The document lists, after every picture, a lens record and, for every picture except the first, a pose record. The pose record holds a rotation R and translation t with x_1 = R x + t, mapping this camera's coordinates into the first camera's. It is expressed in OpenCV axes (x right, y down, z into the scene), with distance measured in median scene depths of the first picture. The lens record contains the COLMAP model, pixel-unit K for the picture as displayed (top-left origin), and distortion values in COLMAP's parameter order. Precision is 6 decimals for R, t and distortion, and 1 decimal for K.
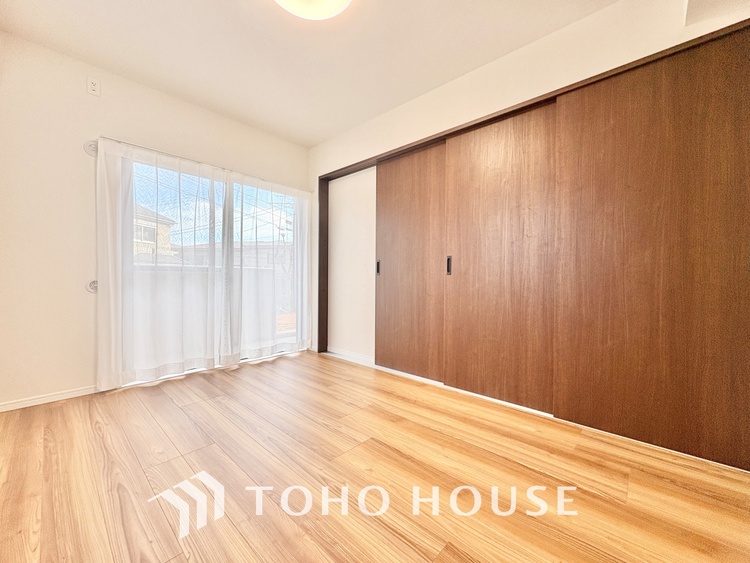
lens RADIAL K [[297.8, 0, 373.2], [0, 297.8, 282.5], [0, 0, 1]] dist [-0.001369, 0.000104]
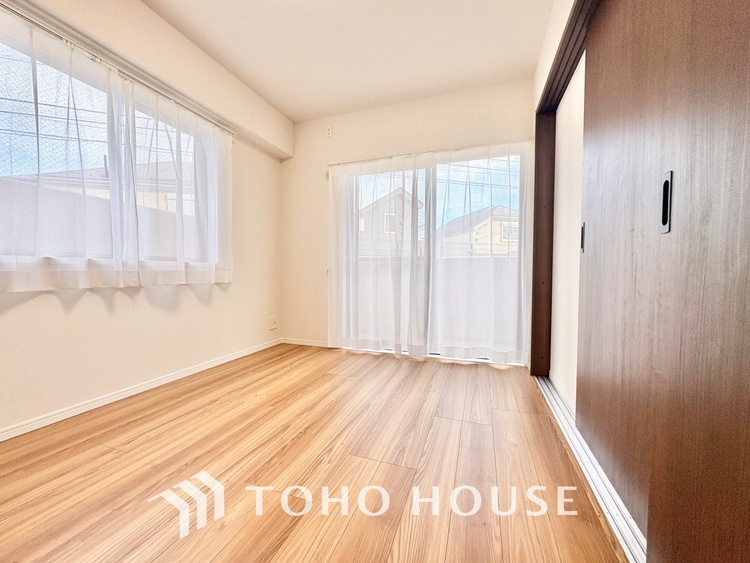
lens RADIAL K [[297.8, 0, 373.2], [0, 297.8, 282.5], [0, 0, 1]] dist [-0.001369, 0.000104]
pose [[0.394415, 0.025234, -0.918586, 0.423364], [-0.010672, 0.999681, 0.022880, 0.021852], [0.918870, 0.000779, 0.394559, 0.585100]]
